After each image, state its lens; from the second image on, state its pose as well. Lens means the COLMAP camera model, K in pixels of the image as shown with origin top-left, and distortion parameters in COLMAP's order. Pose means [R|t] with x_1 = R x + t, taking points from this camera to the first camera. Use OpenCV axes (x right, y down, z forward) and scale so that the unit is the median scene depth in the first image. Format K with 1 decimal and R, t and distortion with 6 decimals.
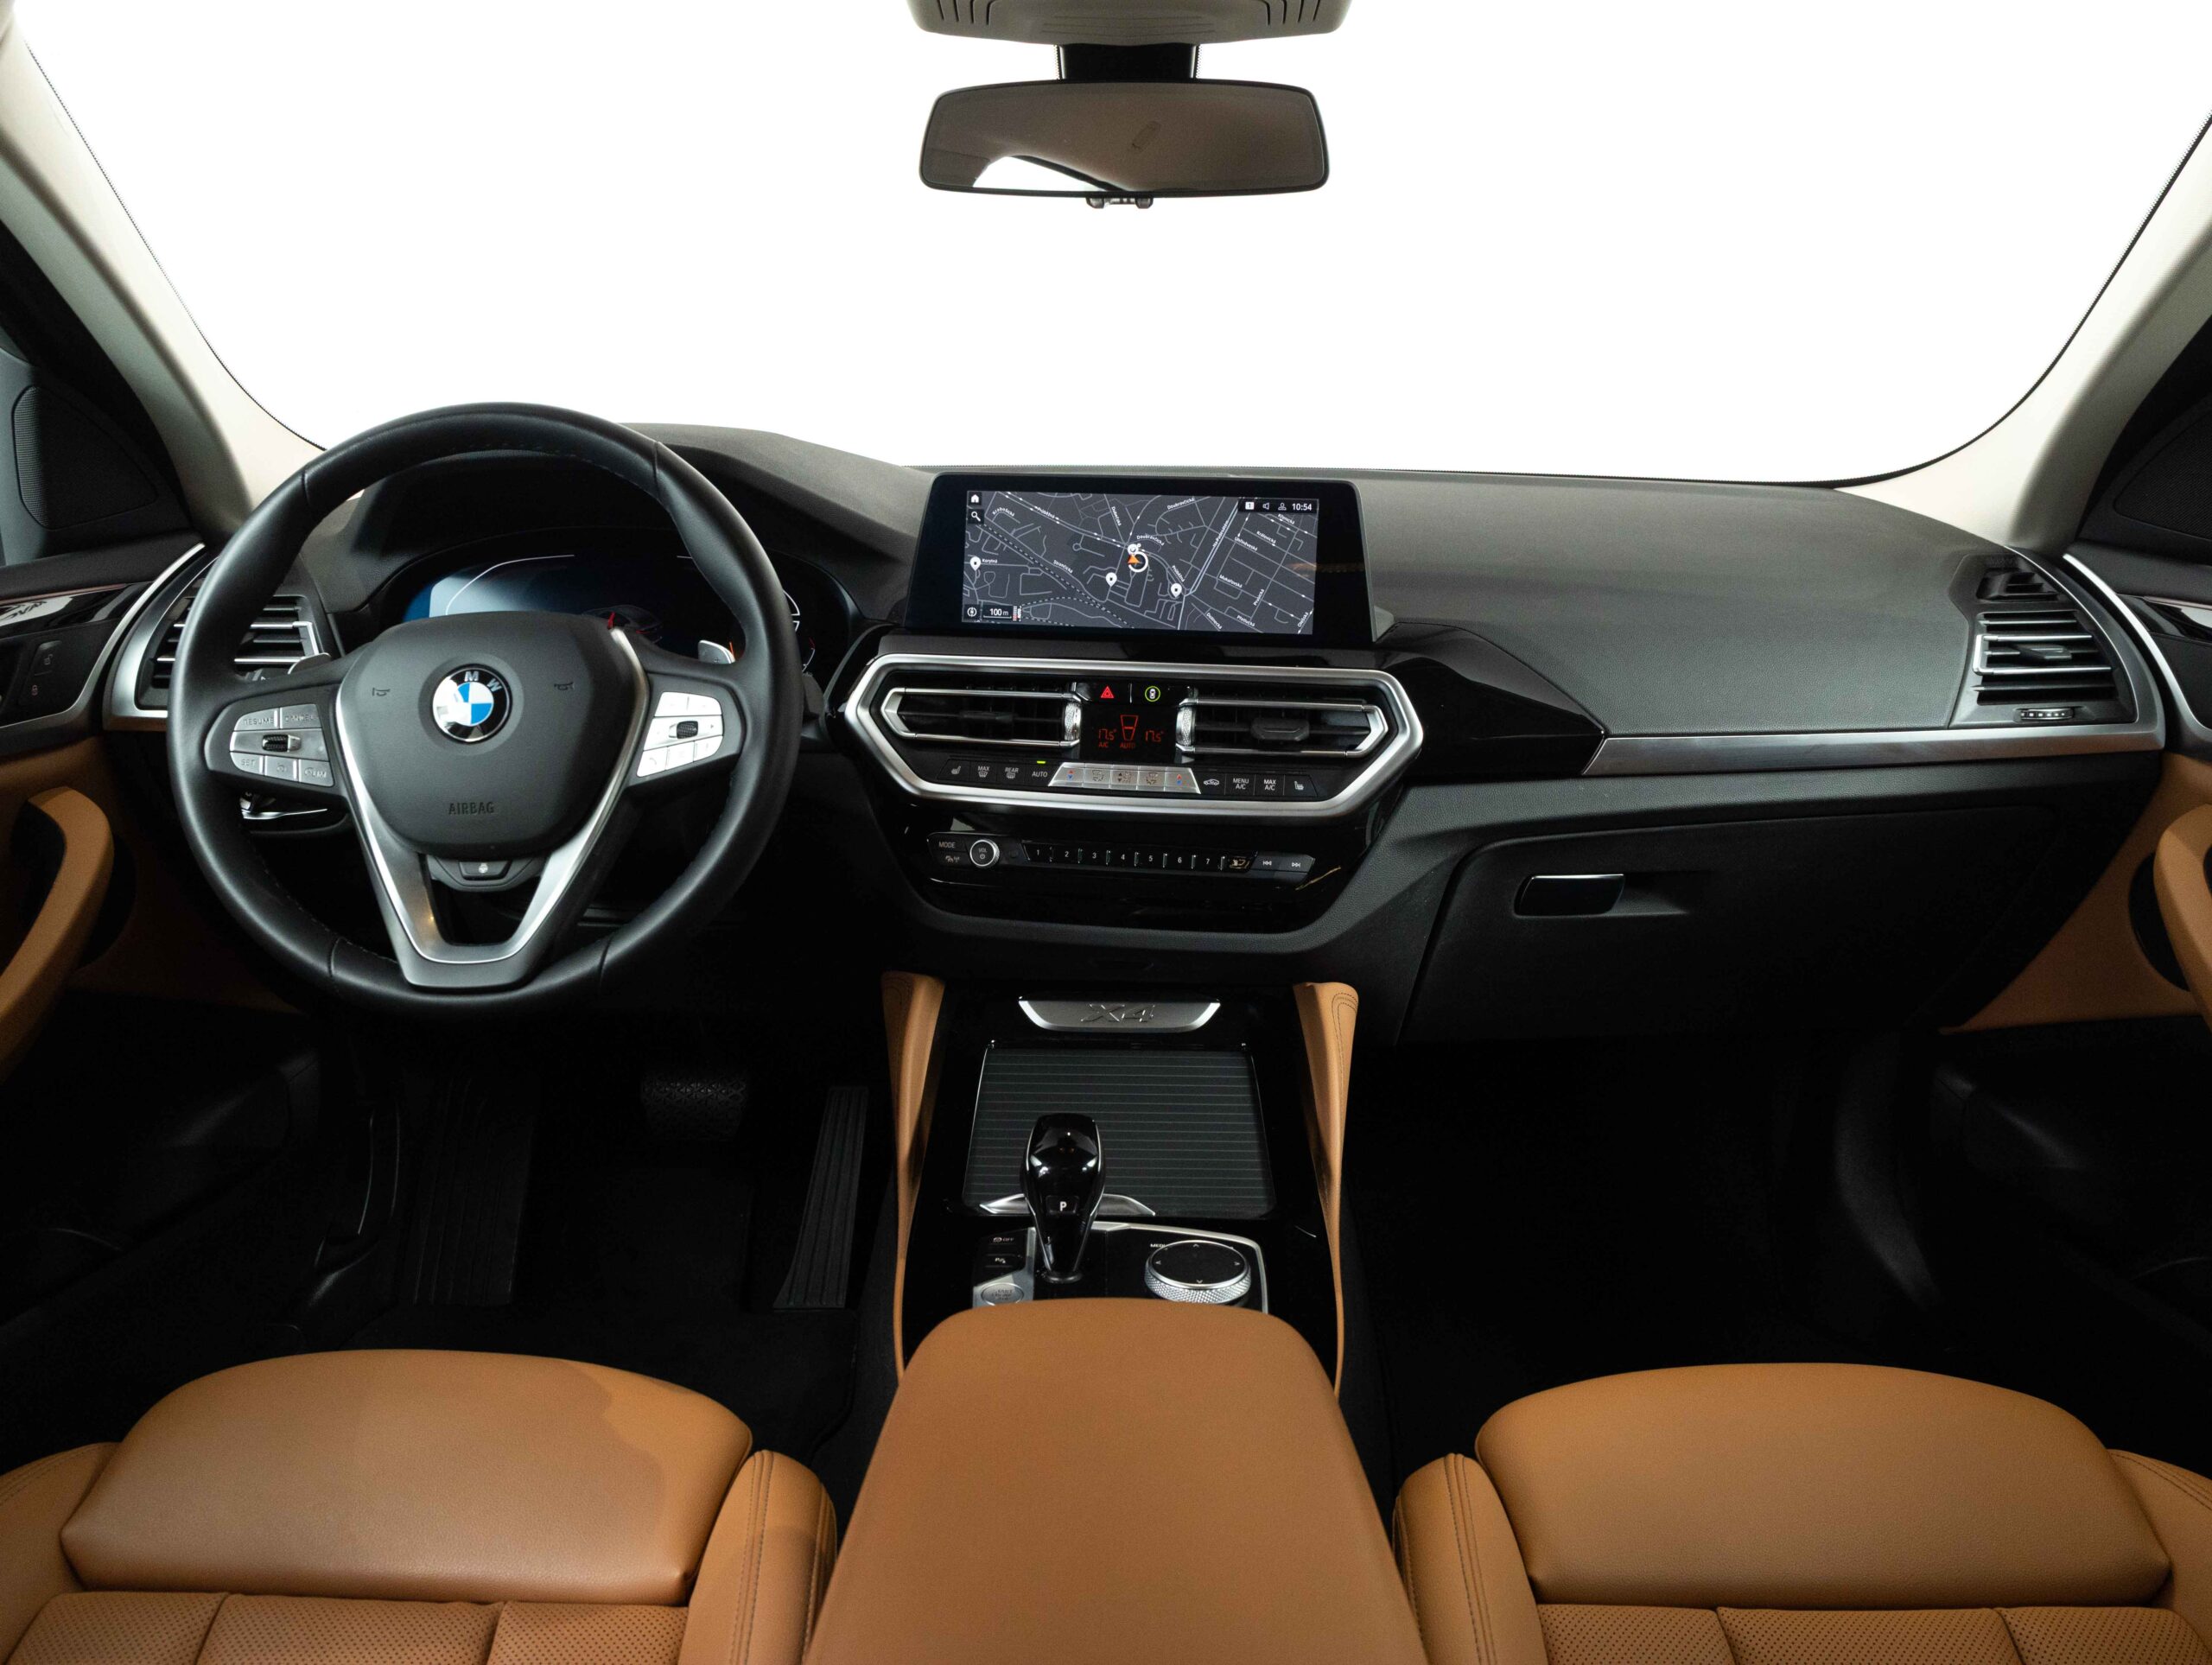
lens RADIAL K [[1560.8, 0, 1103.8], [0, 1560.8, 825.7], [0, 0, 1]] dist [-0.031118, 0.010742]
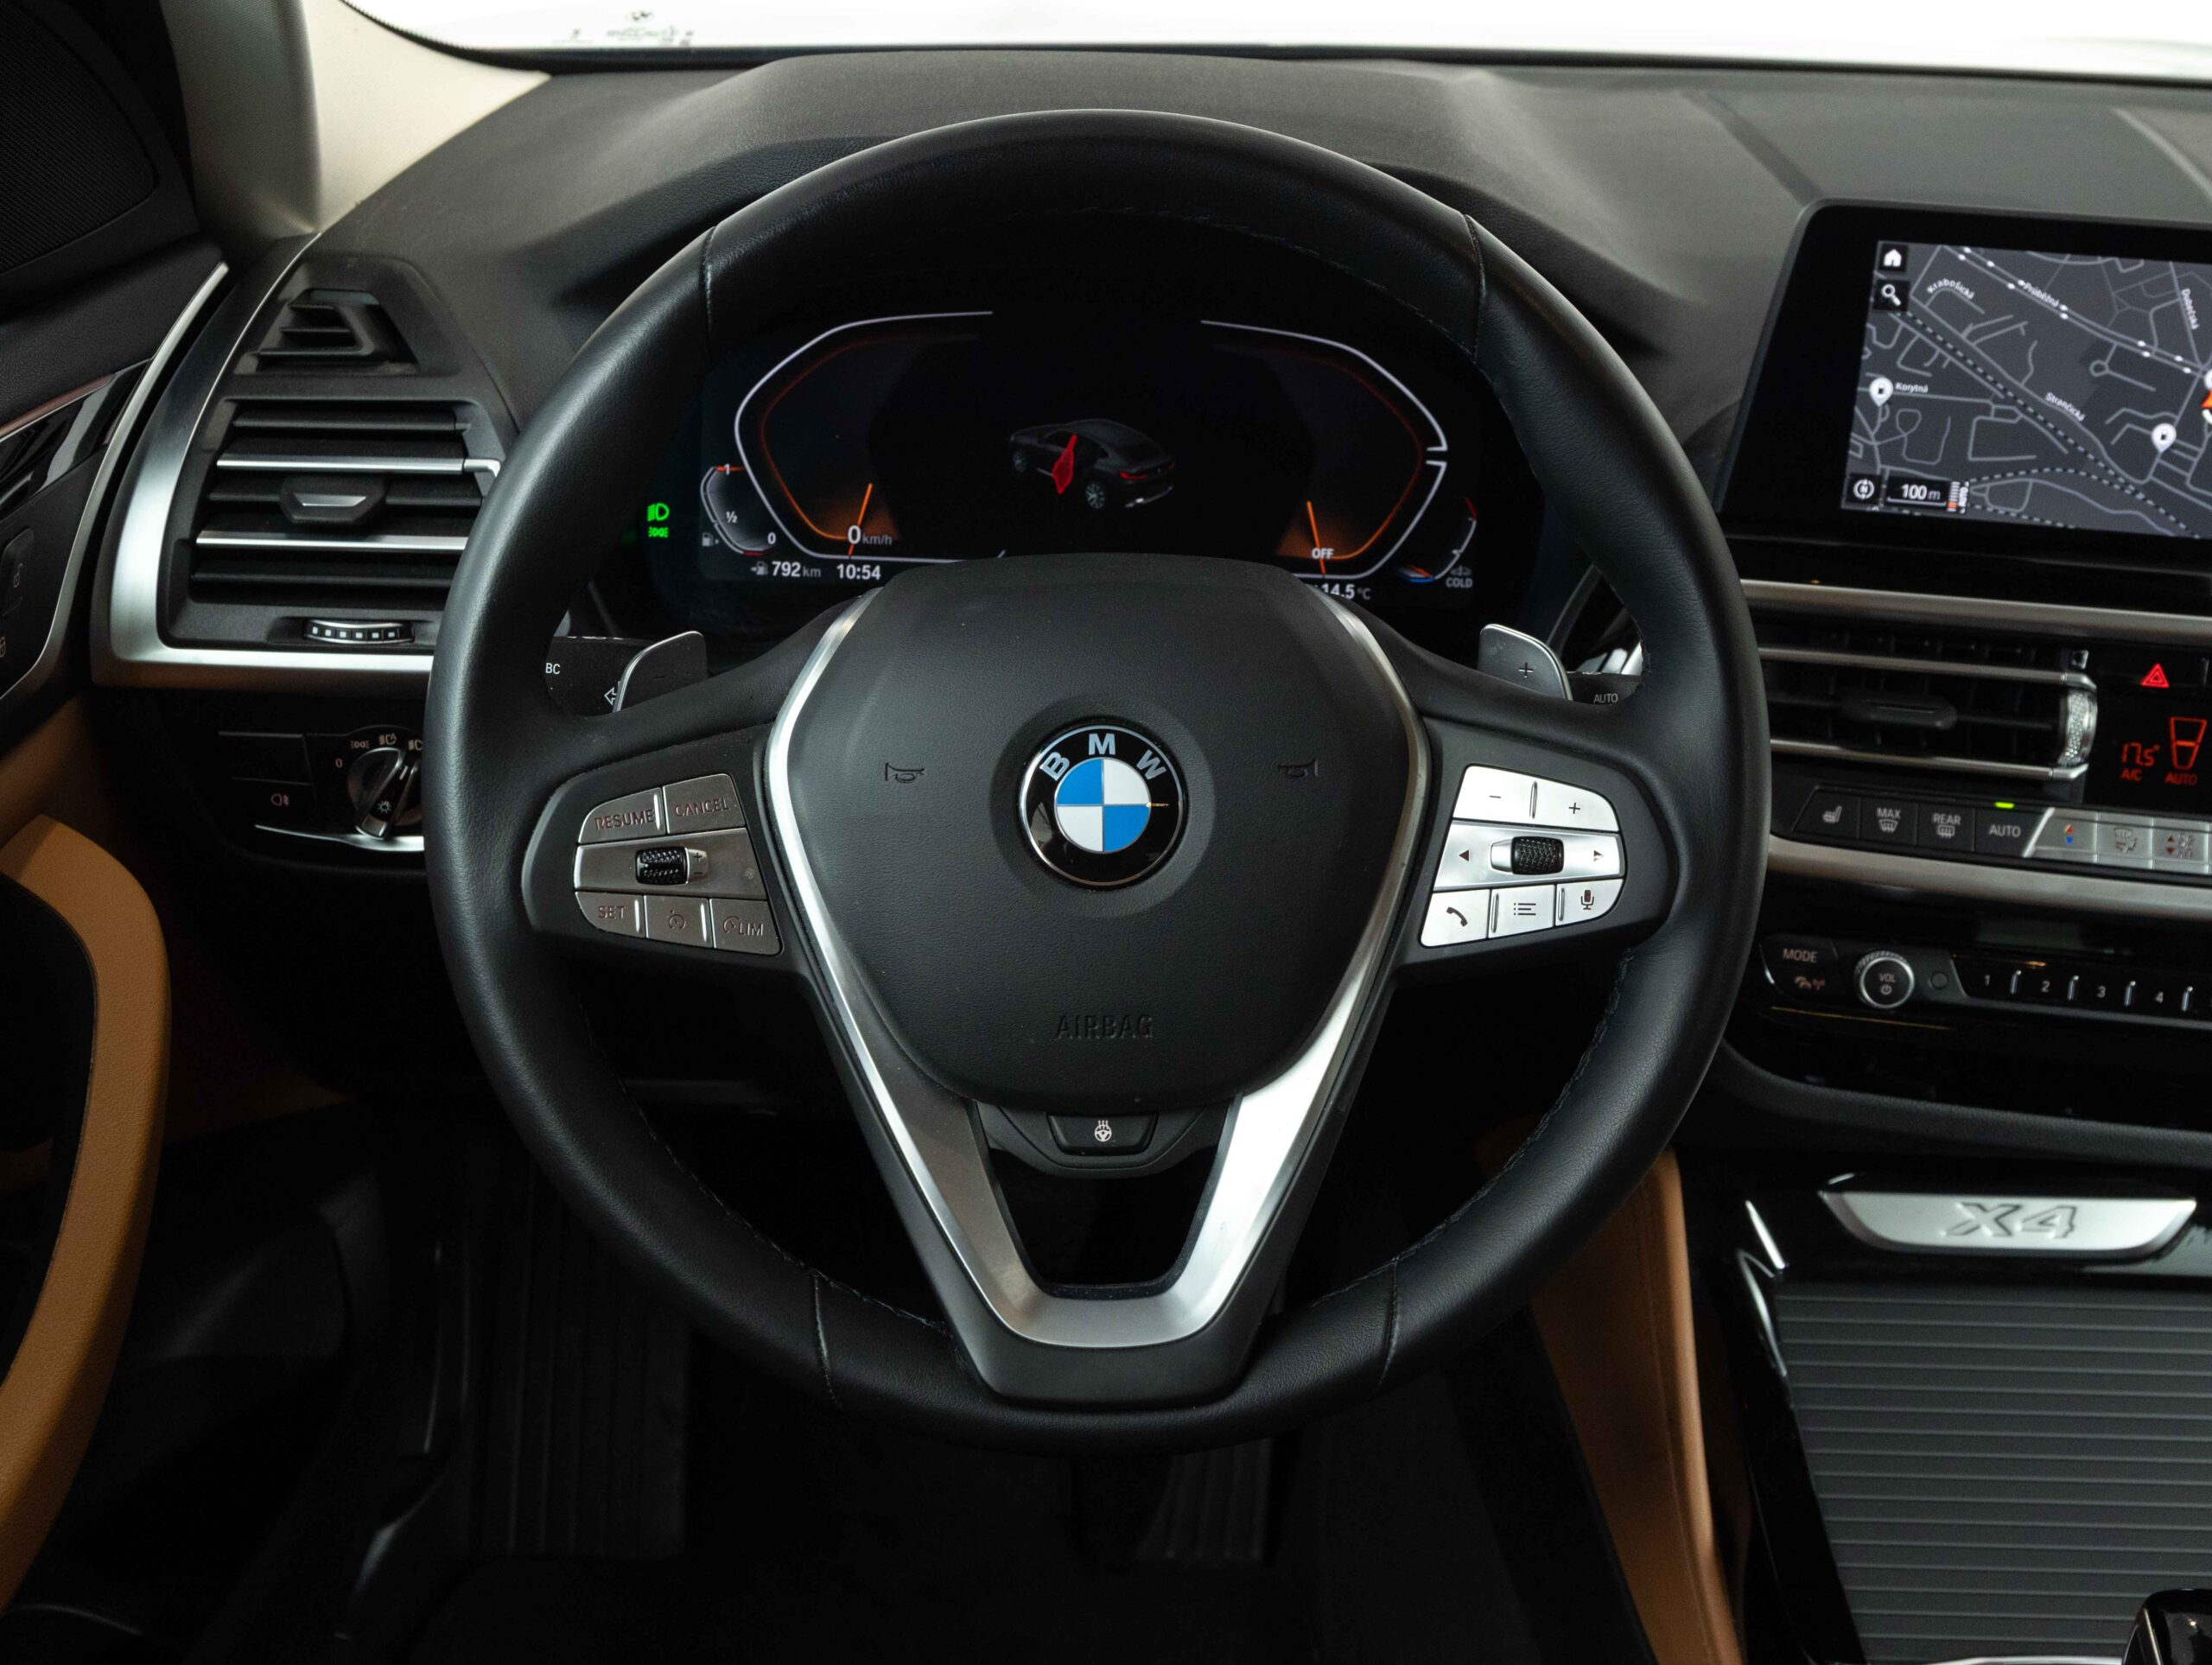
lens RADIAL K [[2440.1, 0, 1122.8], [0, 2440.1, 812.4], [0, 0, 1]] dist [-0.006017, 0.000000]
pose [[0.999417, 0.021857, 0.026210, -0.403603], [-0.026146, 0.983969, 0.176411, -0.198356], [-0.021934, -0.176993, 0.983968, 0.263095]]
